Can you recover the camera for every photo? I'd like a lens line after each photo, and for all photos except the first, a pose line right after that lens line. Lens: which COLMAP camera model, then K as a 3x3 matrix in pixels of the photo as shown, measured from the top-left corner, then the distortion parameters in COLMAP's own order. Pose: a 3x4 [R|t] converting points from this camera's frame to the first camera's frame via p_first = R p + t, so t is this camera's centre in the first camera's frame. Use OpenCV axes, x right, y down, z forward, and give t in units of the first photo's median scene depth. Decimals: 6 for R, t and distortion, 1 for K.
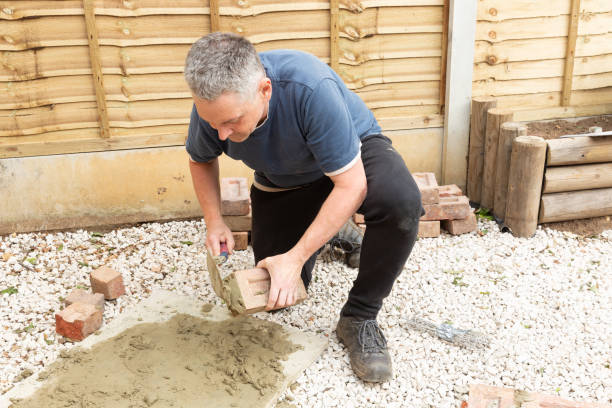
lens RADIAL K [[713.0, 0, 306.0], [0, 713.0, 204.0], [0, 0, 1]] dist [-0.003925, 0.026442]
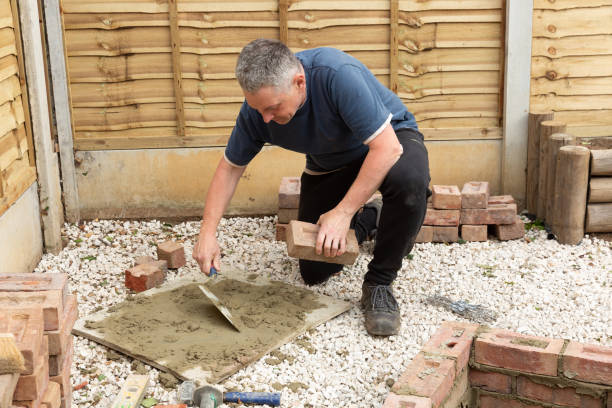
lens RADIAL K [[921.8, 0, 306.0], [0, 921.8, 204.0], [0, 0, 1]] dist [-0.009020, 0.043029]
pose [[0.985447, 0.042807, -0.164506, 0.151863], [-0.057090, 0.994904, -0.083103, 0.122571], [0.160110, 0.091285, 0.982869, -0.371417]]
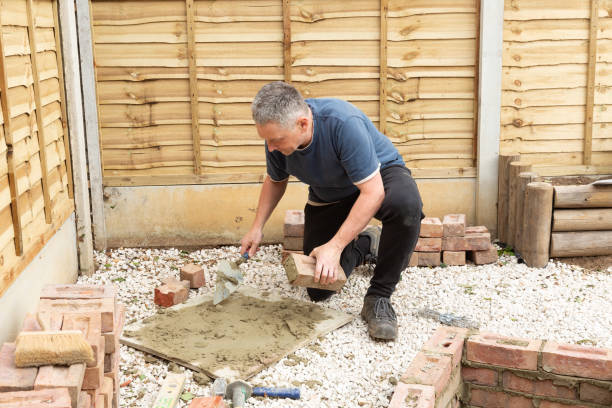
lens RADIAL K [[845.4, 0, 306.0], [0, 845.4, 204.0], [0, 0, 1]] dist [0.003956, -0.008522]
pose [[0.990526, 0.034943, -0.132807, 0.112126], [-0.053524, 0.988842, -0.139024, 0.161019], [0.126467, 0.144815, 0.981343, -0.448136]]
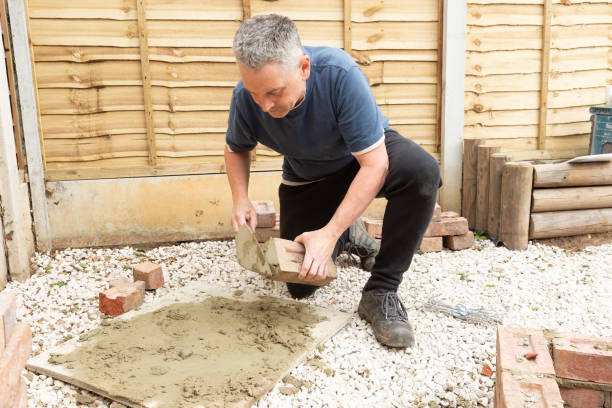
lens RADIAL K [[566.6, 0, 306.0], [0, 566.6, 204.0], [0, 0, 1]] dist [-0.001614, 0.003969]
pose [[0.999981, -0.000114, -0.006187, -0.024969], [-0.000999, 0.983760, -0.179485, 0.138904], [0.006107, 0.179488, 0.983741, 0.101655]]
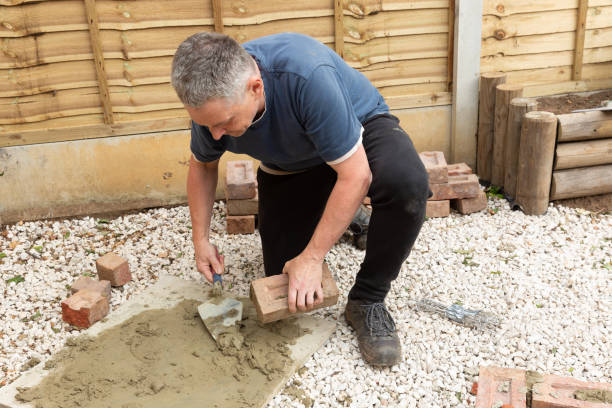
lens RADIAL K [[713.0, 0, 306.0], [0, 713.0, 204.0], [0, 0, 1]] dist [-0.003925, 0.026442]
pose [[0.999605, -0.020977, -0.018700, 0.008470], [0.021440, 0.999460, 0.024903, 0.000178], [0.018168, -0.025295, 0.999515, 0.012700]]
